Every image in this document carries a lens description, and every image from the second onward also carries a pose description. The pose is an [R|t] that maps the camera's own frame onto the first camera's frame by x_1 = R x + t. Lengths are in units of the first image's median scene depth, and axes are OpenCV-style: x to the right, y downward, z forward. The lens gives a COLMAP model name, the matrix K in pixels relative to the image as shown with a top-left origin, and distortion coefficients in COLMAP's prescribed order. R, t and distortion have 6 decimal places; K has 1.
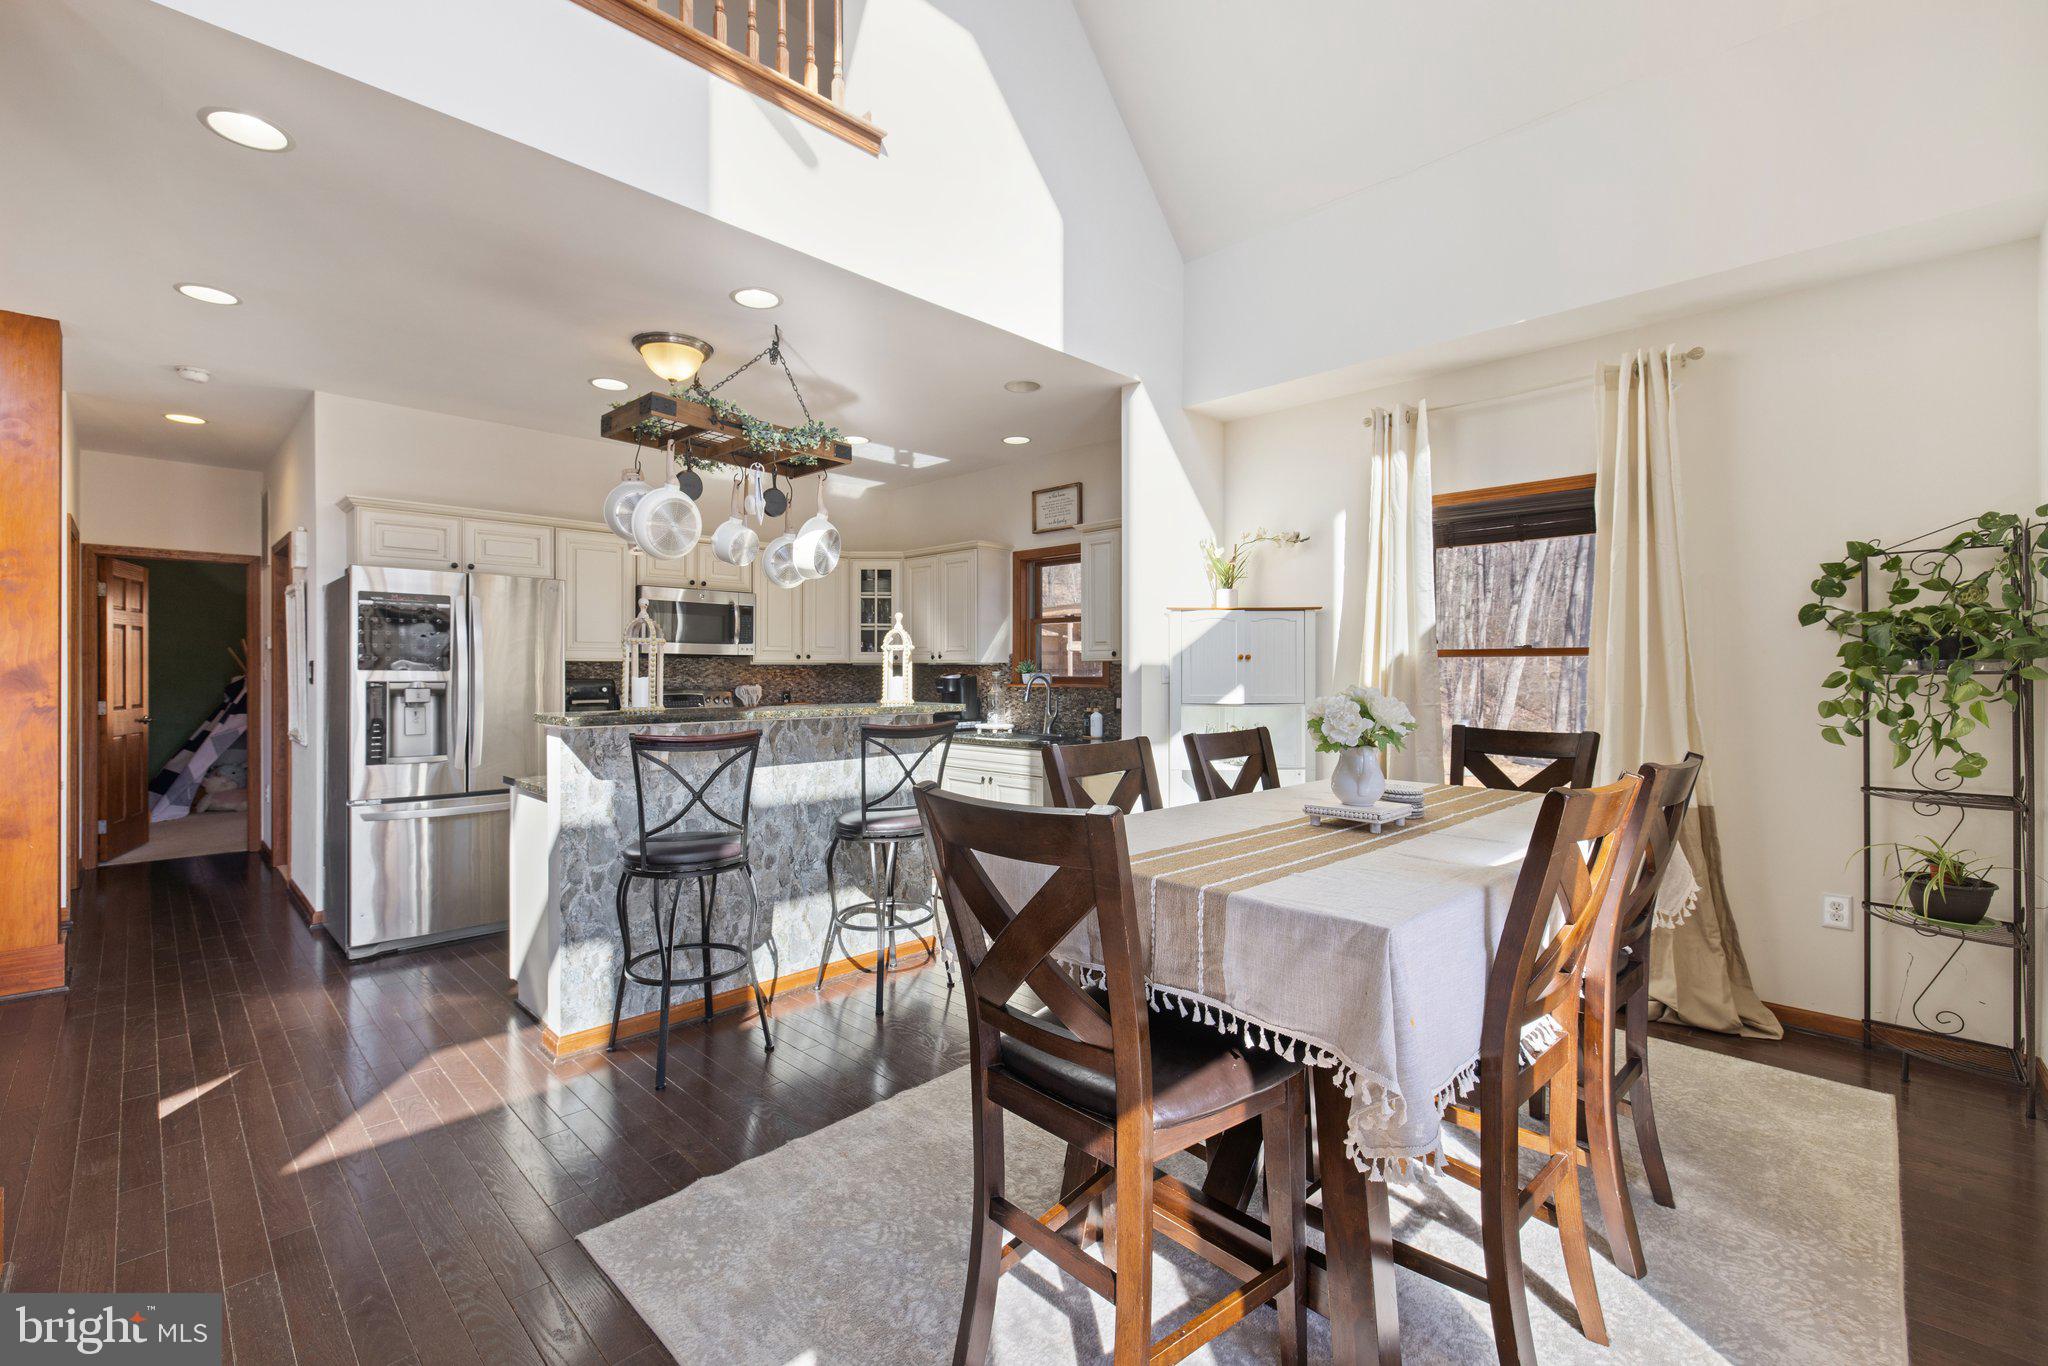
lens RADIAL K [[880.3, 0, 1020.2], [0, 880.3, 672.2], [0, 0, 1]] dist [0.002989, 0.000062]
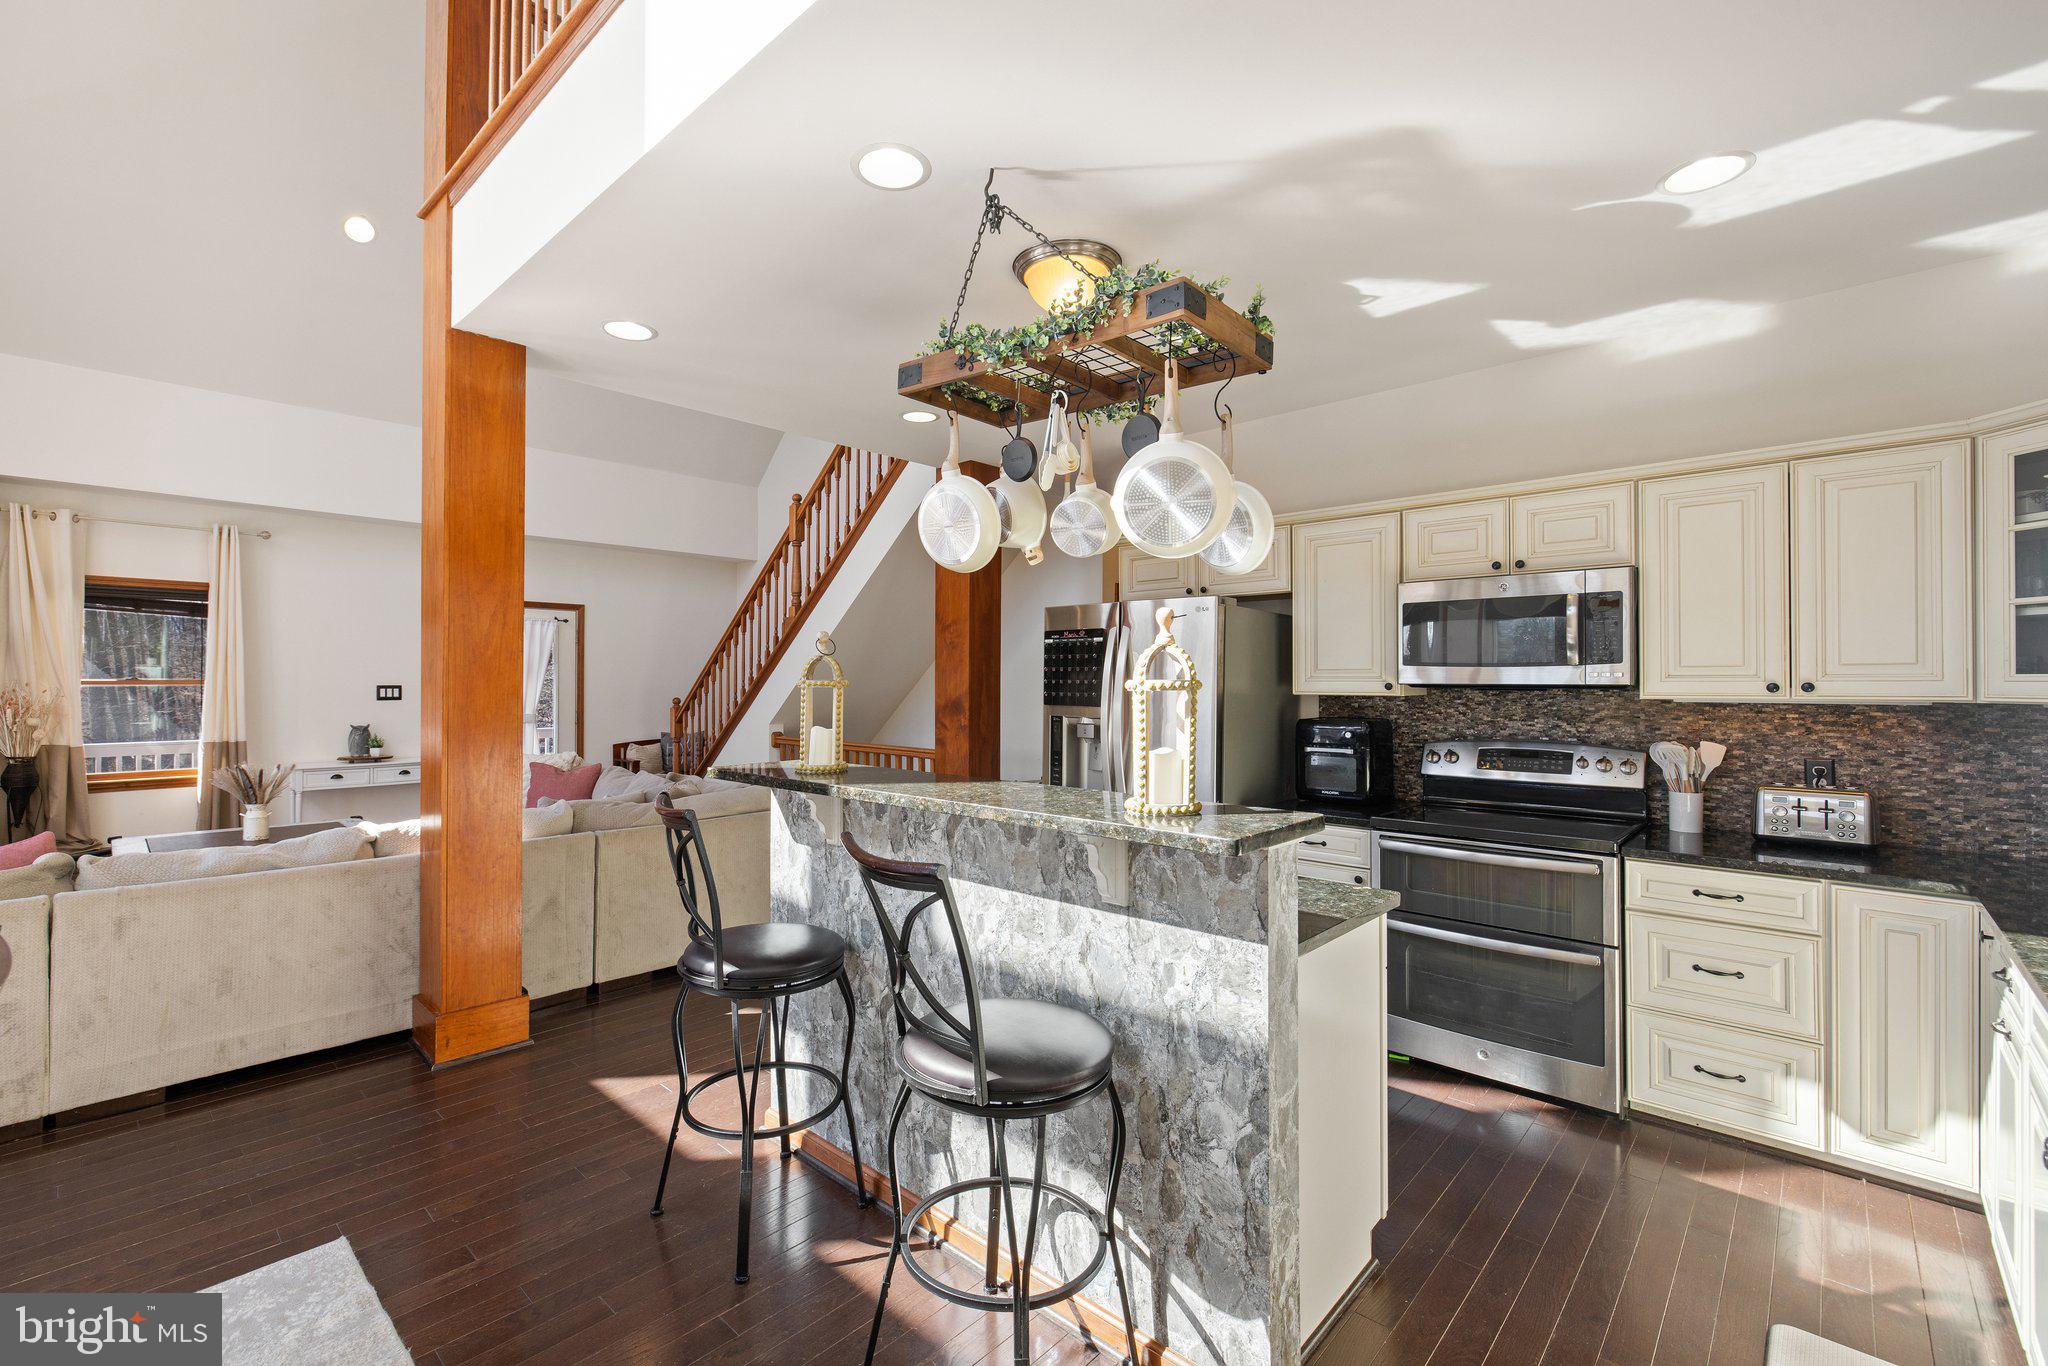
lens RADIAL K [[857.7, 0, 967.7], [0, 857.7, 670.7], [0, 0, 1]] dist [-0.001706, 0.002358]
pose [[0.014259, -0.016042, -0.999770, 0.298561], [-0.003675, 0.999864, -0.016096, -0.026933], [0.999892, 0.003903, 0.014198, 0.893401]]
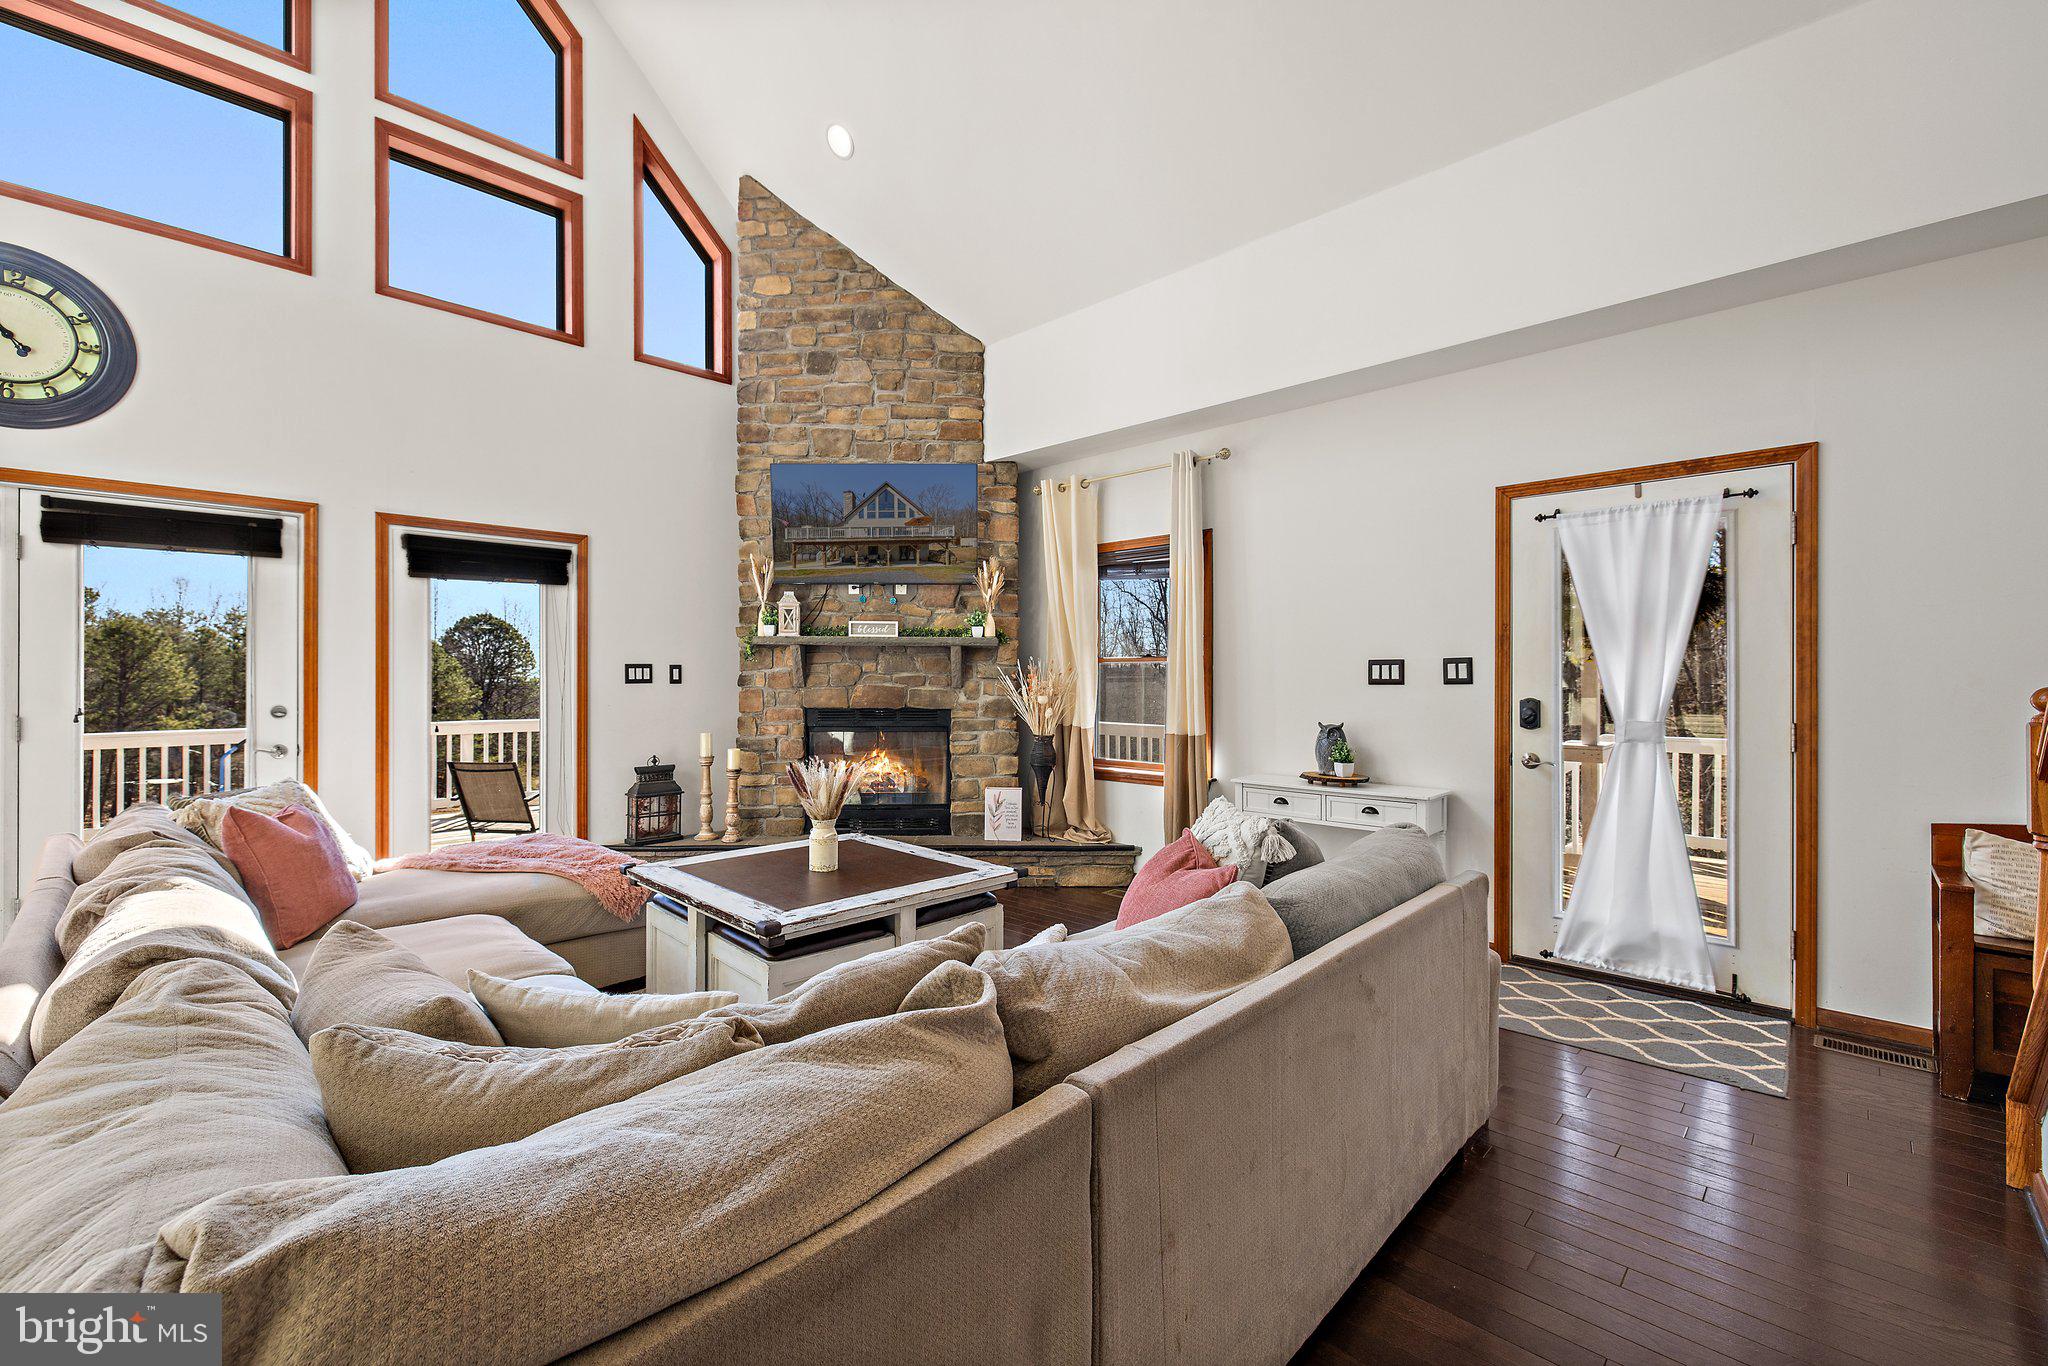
lens RADIAL K [[857.7, 0, 1003.1], [0, 857.7, 677.0], [0, 0, 1]] dist [-0.001706, 0.002358]
pose [[-0.999997, -0.002481, 0.000051, -1.030315], [-0.002481, 0.999997, -0.000341, 0.002059], [-0.000050, -0.000341, -1.000000, 0.768468]]
